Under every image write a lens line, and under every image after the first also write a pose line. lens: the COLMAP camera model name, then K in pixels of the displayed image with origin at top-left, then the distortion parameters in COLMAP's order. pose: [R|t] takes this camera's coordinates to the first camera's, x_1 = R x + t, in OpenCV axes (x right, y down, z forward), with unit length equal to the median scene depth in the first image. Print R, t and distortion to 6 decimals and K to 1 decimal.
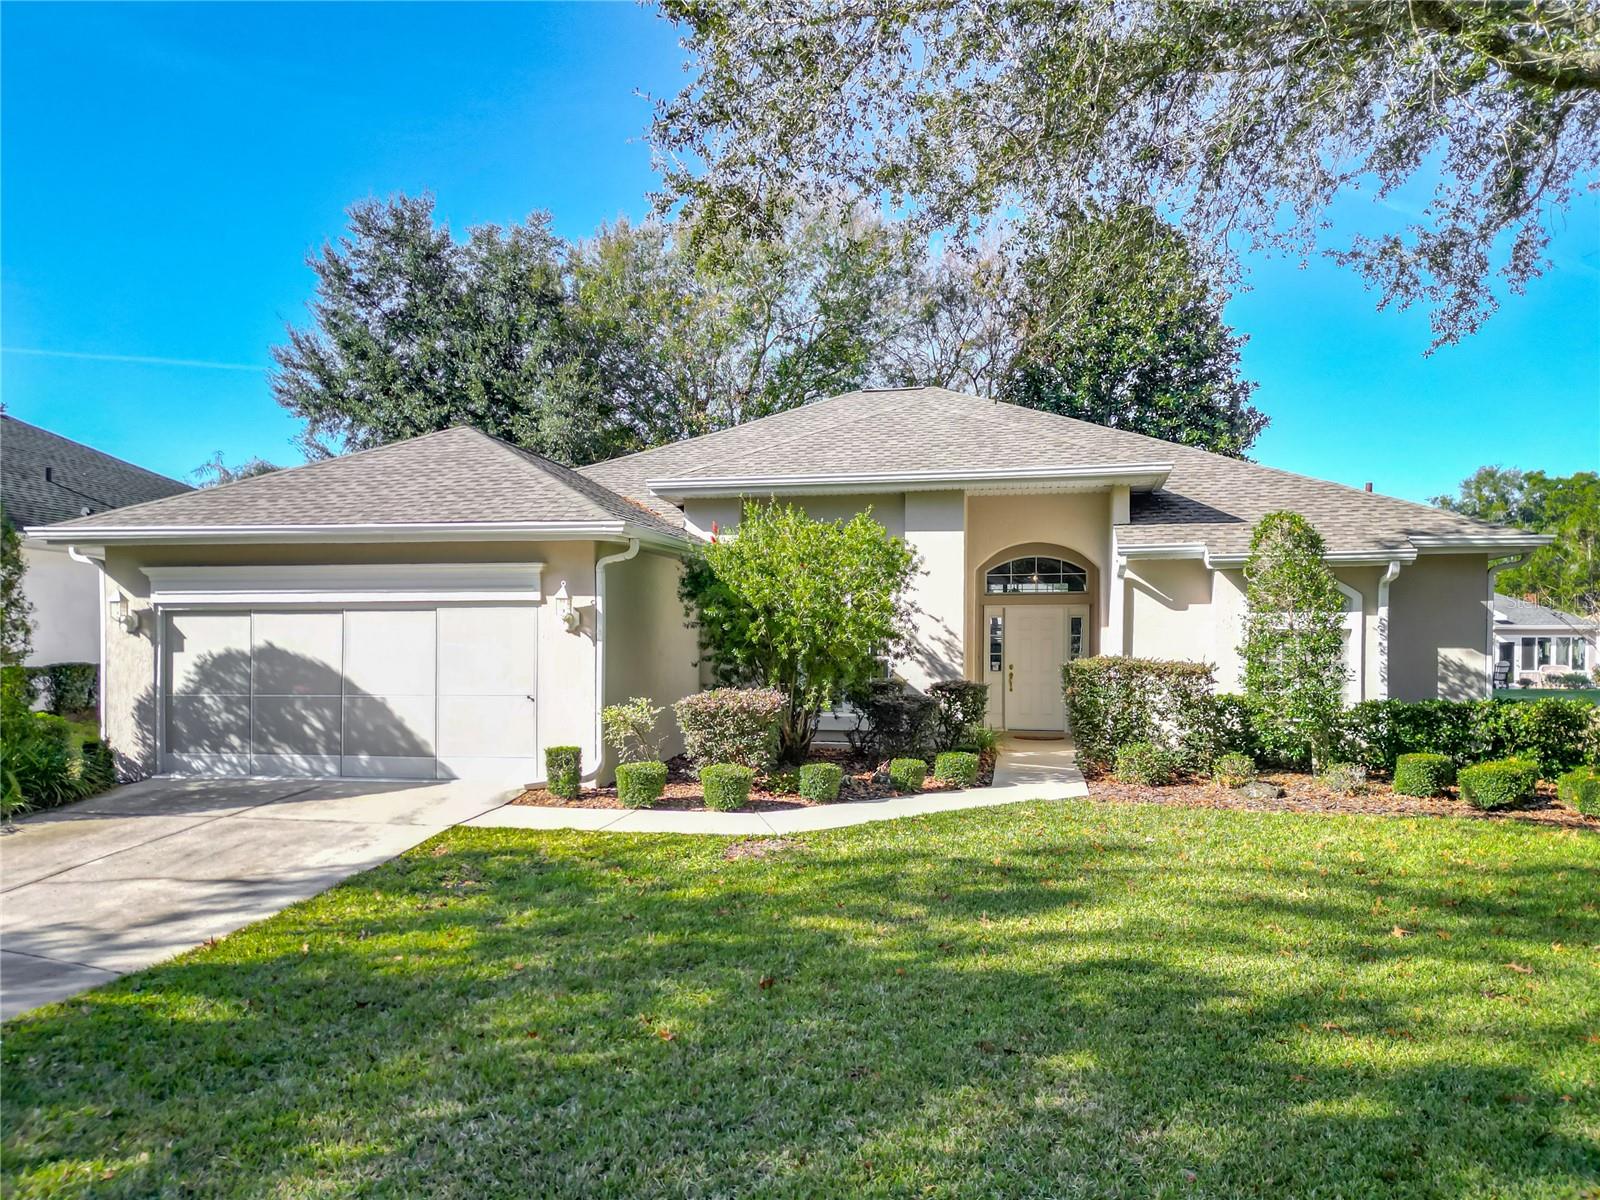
lens RADIAL K [[1141.9, 0, 800.0], [0, 1141.9, 600.0], [0, 0, 1]] dist [0.025383, 0.001616]
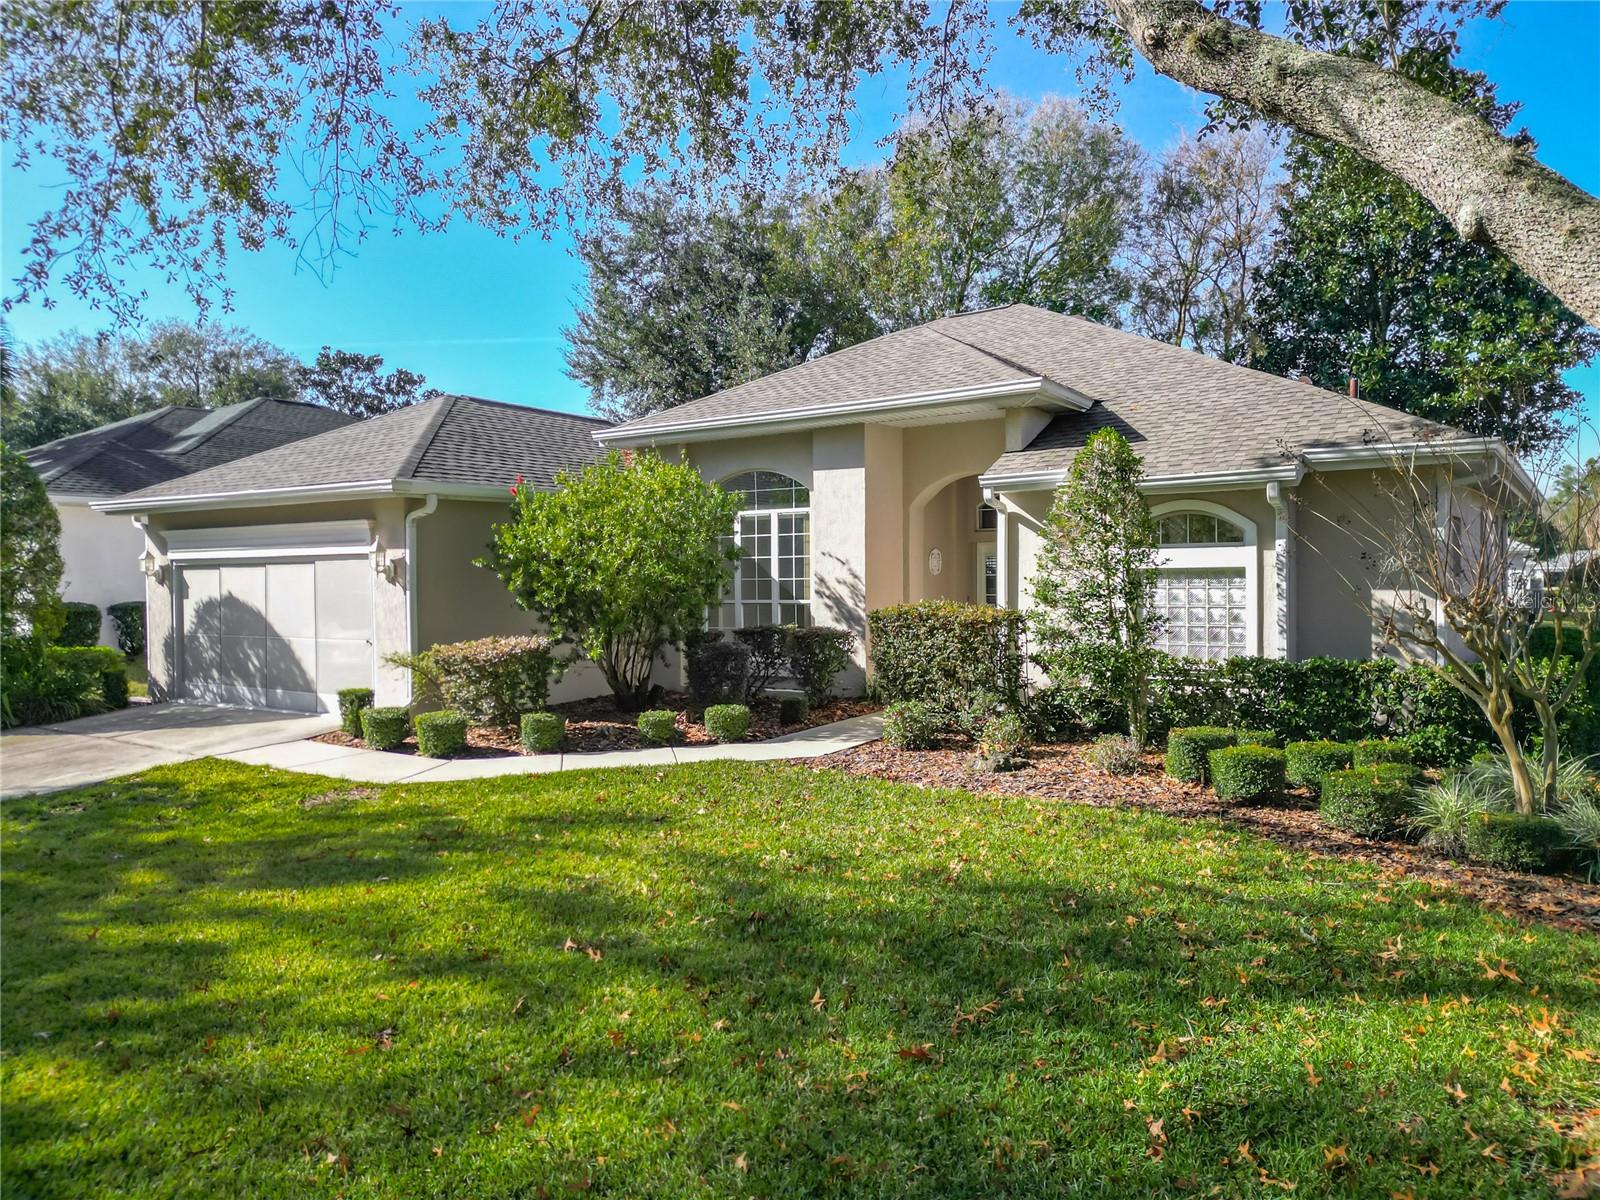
lens RADIAL K [[1100.9, 0, 800.2], [0, 1100.9, 543.5], [0, 0, 1]] dist [0.002600, -0.000582]
pose [[0.926241, -0.021232, -0.376333, 0.505696], [0.024086, 0.999706, 0.002879, -0.001780], [0.376161, -0.011731, 0.926480, 0.166617]]
